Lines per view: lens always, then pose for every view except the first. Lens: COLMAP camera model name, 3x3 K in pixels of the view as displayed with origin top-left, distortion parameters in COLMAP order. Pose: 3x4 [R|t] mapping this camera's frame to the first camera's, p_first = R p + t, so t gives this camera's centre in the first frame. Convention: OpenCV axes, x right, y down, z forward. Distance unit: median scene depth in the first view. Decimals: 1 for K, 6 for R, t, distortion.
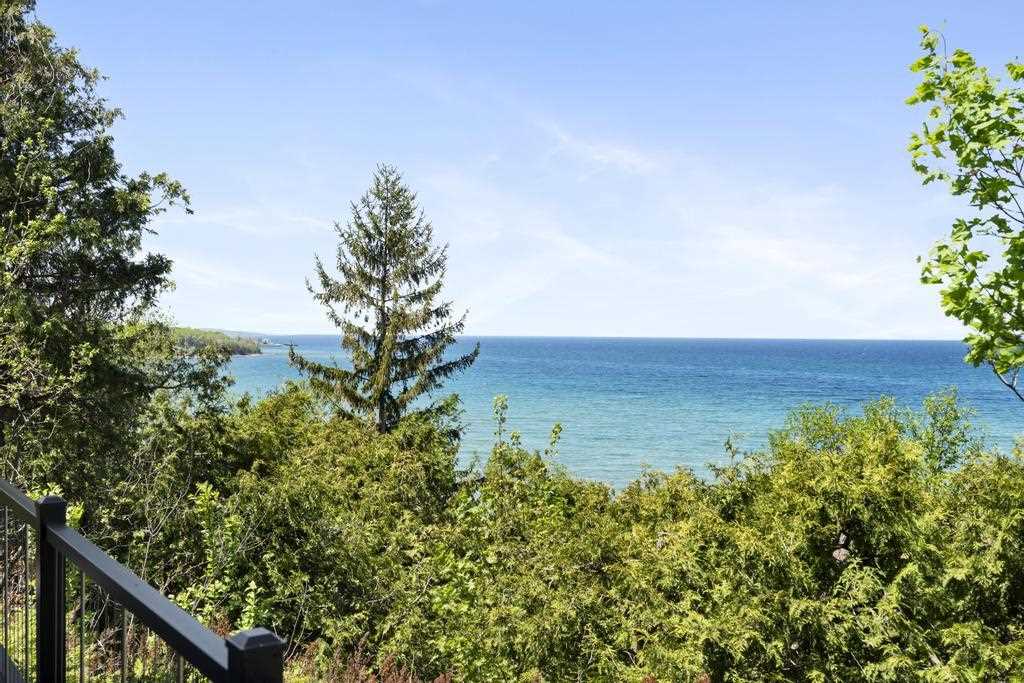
lens RADIAL K [[981.1, 0, 507.3], [0, 981.1, 345.7], [0, 0, 1]] dist [0.024727, 0.000000]
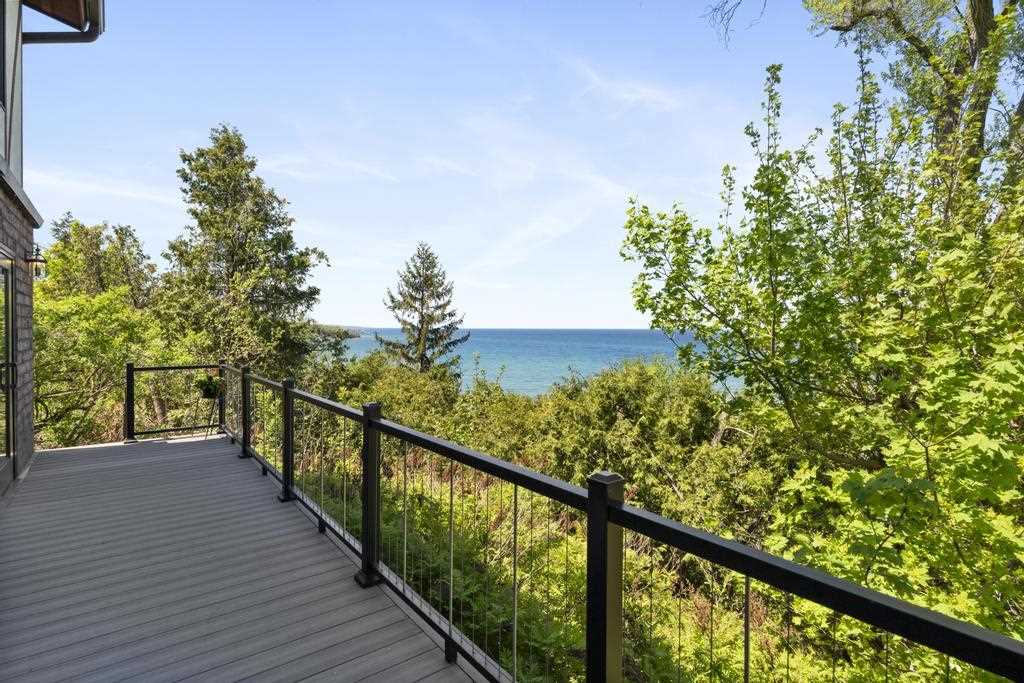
lens RADIAL K [[498.0, 0, 509.7], [0, 498.0, 334.3], [0, 0, 1]] dist [-0.006087, 0.000592]
pose [[0.998877, -0.004446, 0.047170, 0.014184], [0.004263, 0.999983, 0.003974, 0.007760], [-0.047186, -0.003769, 0.998879, -0.083163]]
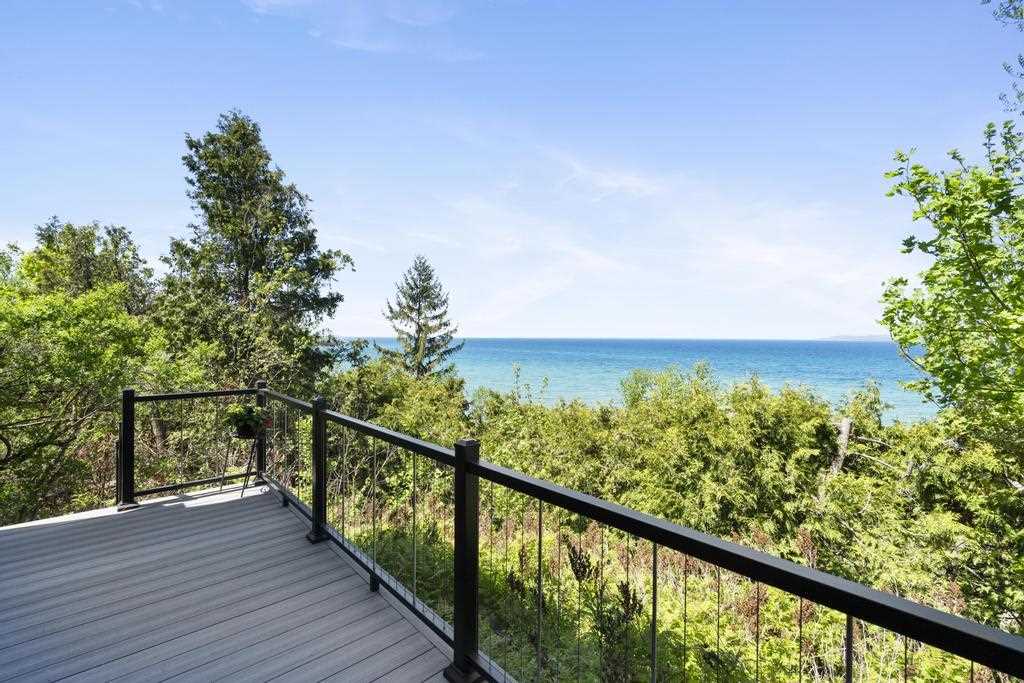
lens RADIAL K [[447.9, 0, 513.8], [0, 447.9, 338.7], [0, 0, 1]] dist [-0.000995, -0.000462]
pose [[0.993477, -0.002529, 0.114003, -0.110591], [0.003162, 0.999981, -0.005375, 0.004718], [-0.113987, 0.005700, 0.993466, 0.090664]]
